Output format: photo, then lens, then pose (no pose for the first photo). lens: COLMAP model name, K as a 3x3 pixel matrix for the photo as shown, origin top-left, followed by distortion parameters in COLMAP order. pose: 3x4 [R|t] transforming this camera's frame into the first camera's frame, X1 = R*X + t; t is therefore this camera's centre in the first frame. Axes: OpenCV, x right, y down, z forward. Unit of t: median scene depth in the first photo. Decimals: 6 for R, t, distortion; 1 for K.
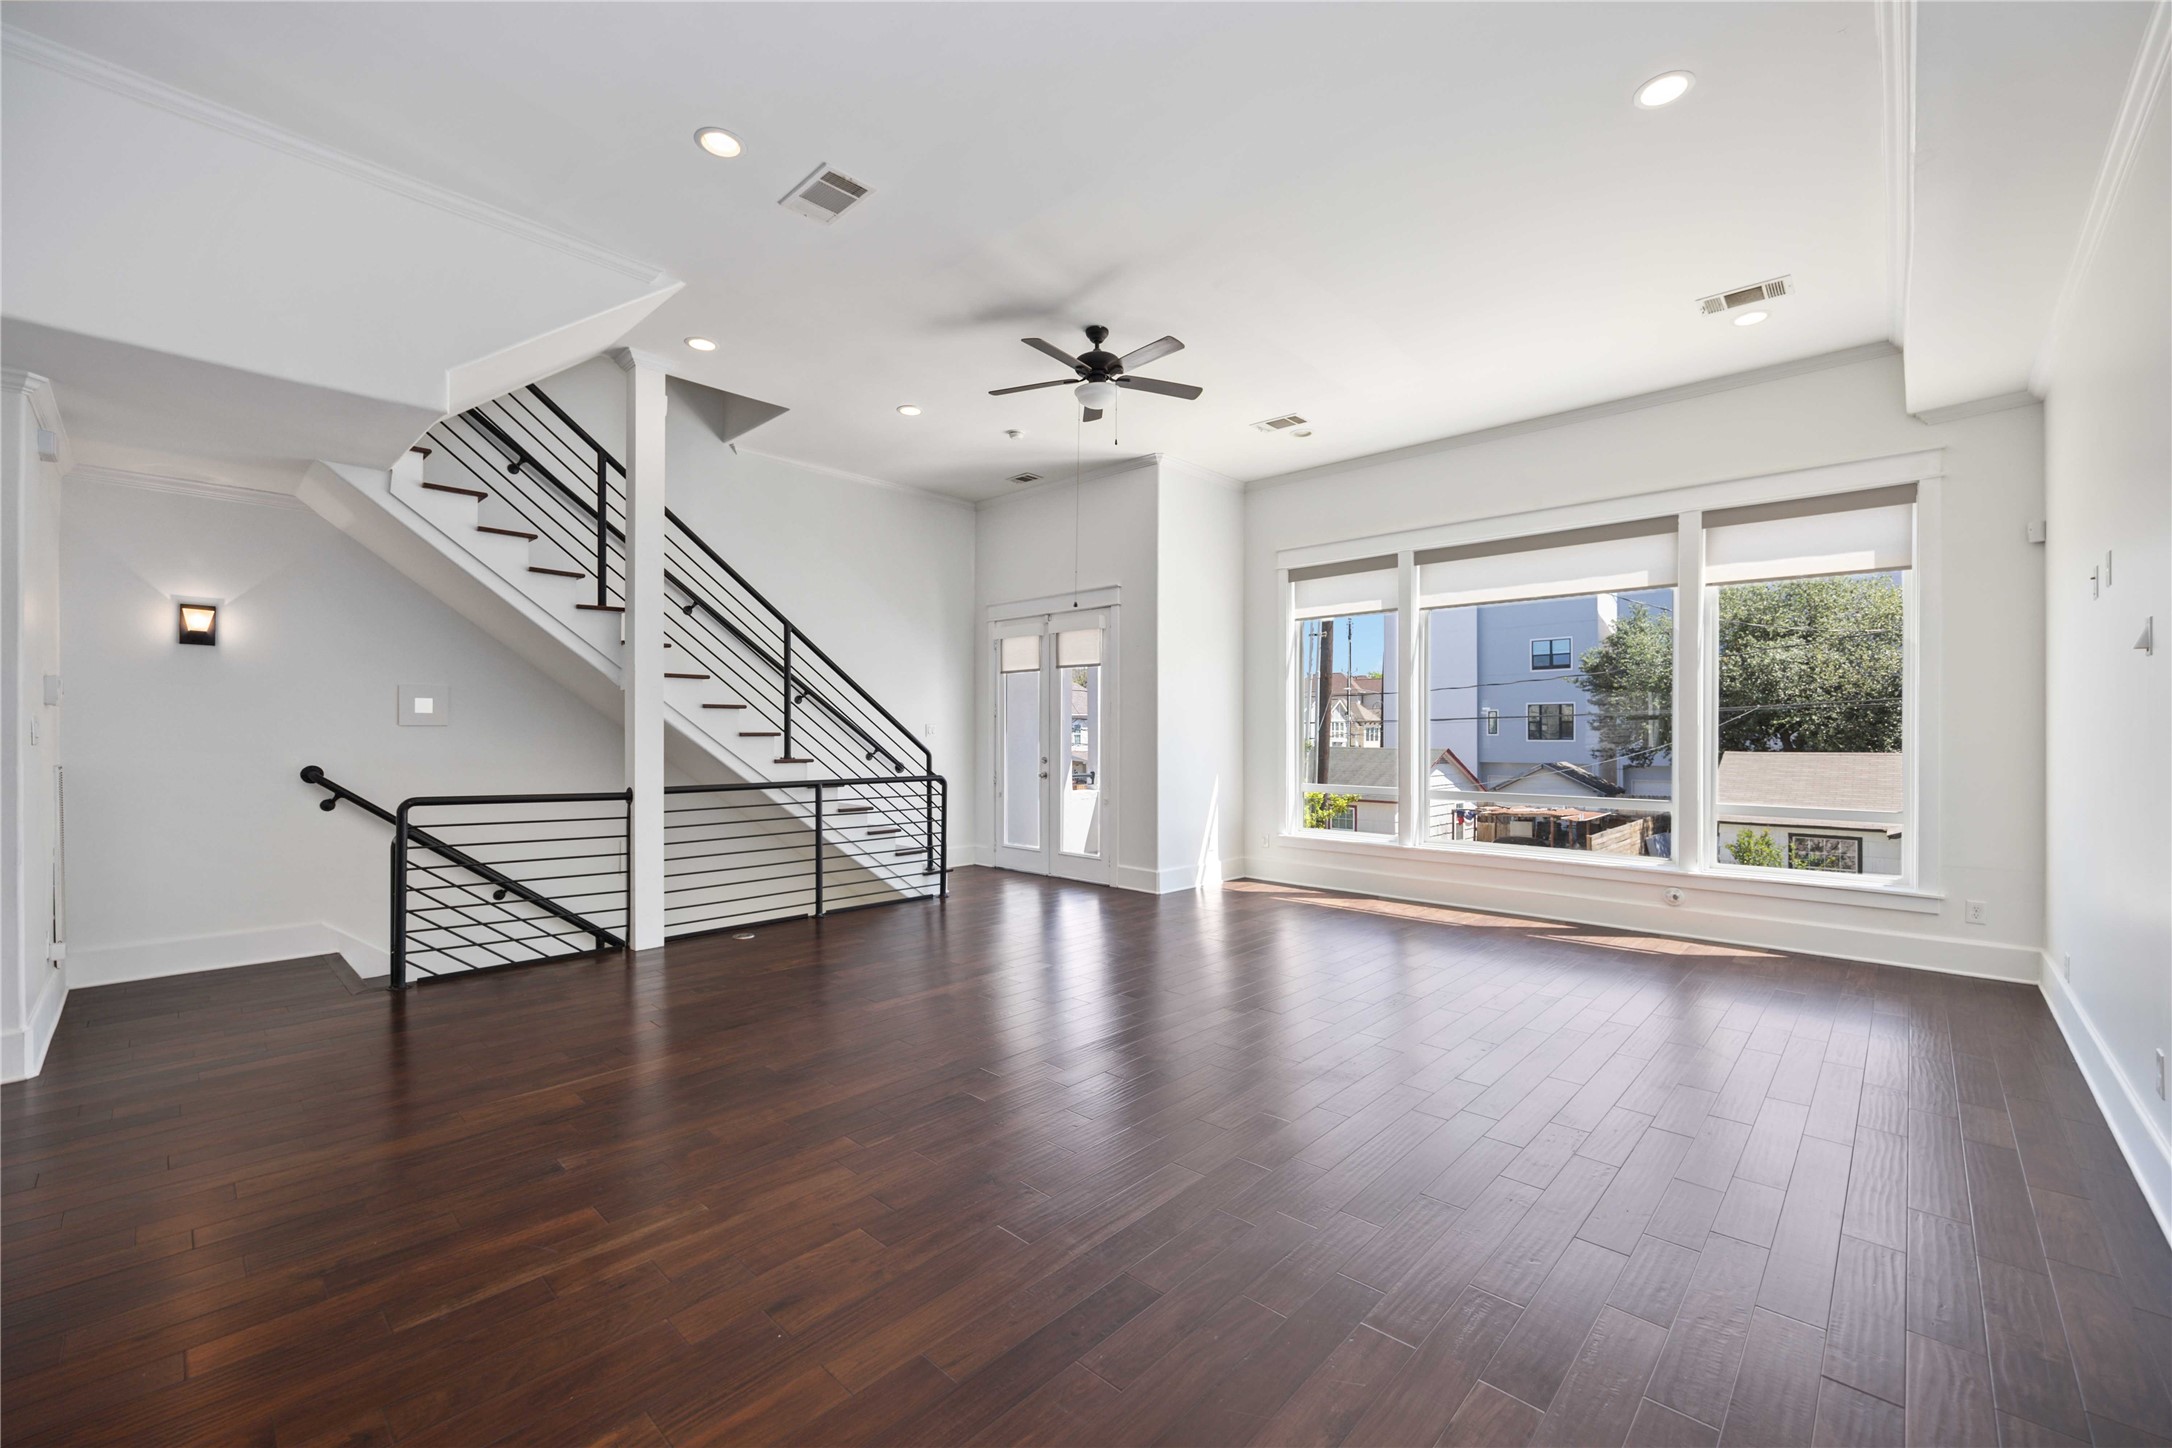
lens RADIAL K [[880.0, 0, 1082.2], [0, 880.0, 739.0], [0, 0, 1]] dist [-0.001454, -0.000623]
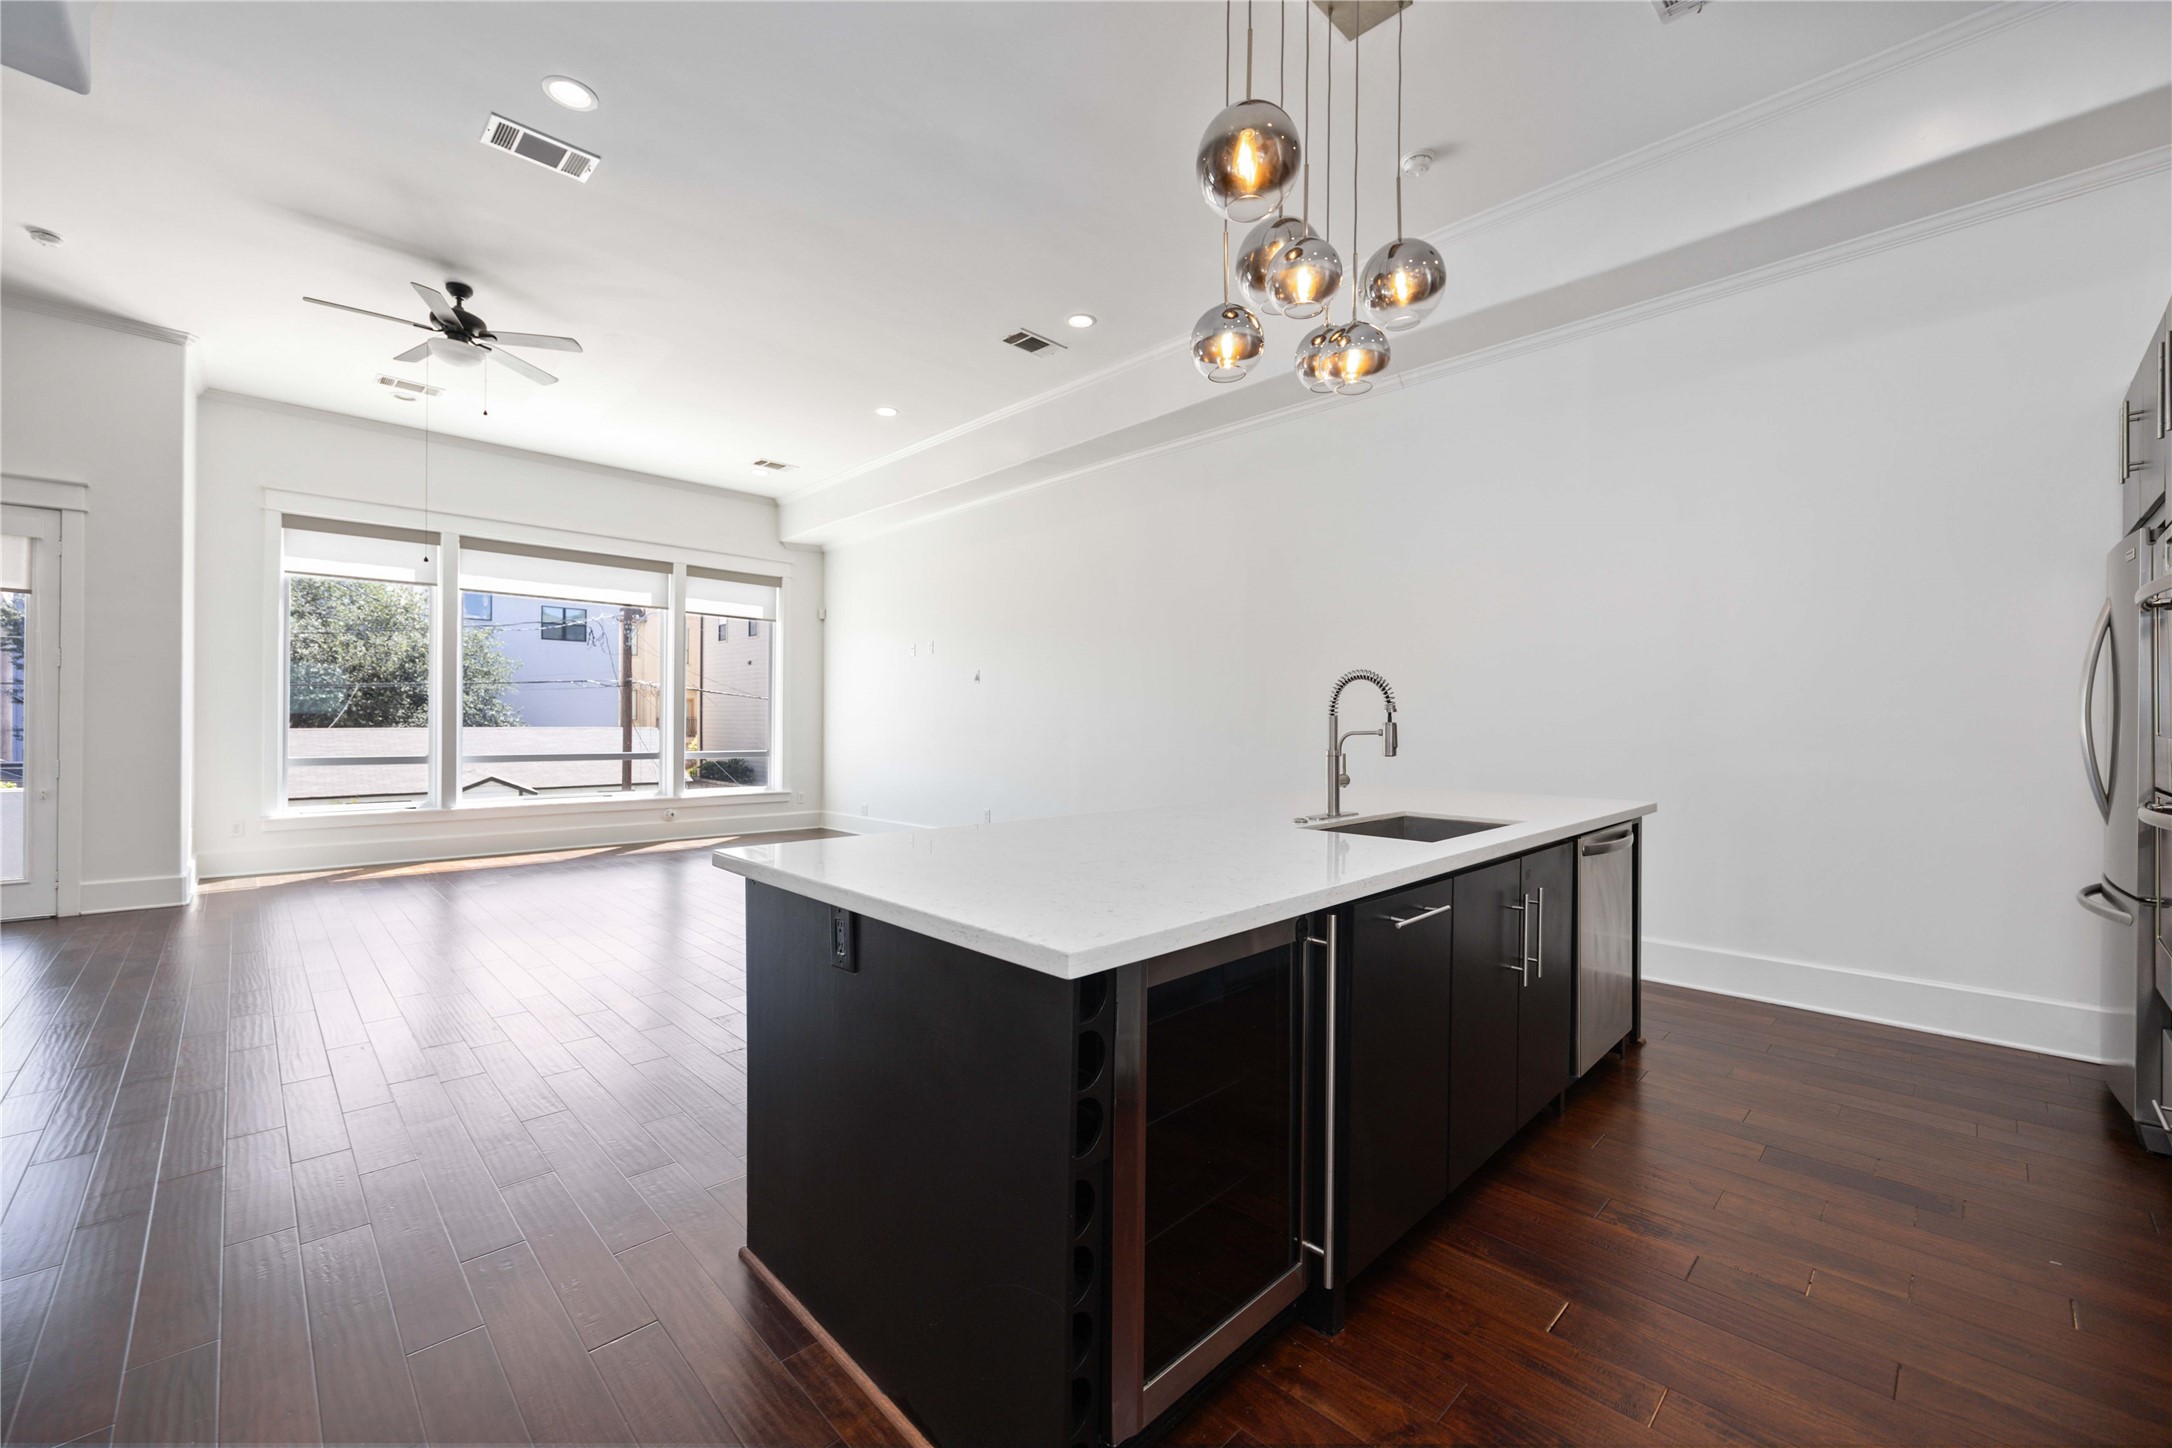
lens RADIAL K [[880.0, 0, 1082.2], [0, 880.0, 720.9], [0, 0, 1]] dist [-0.001454, -0.000623]
pose [[0.040335, -0.000782, 0.999186, -0.686402], [-0.002792, 0.999996, 0.000895, 0.012515], [-0.999182, -0.002825, 0.040332, 0.193902]]
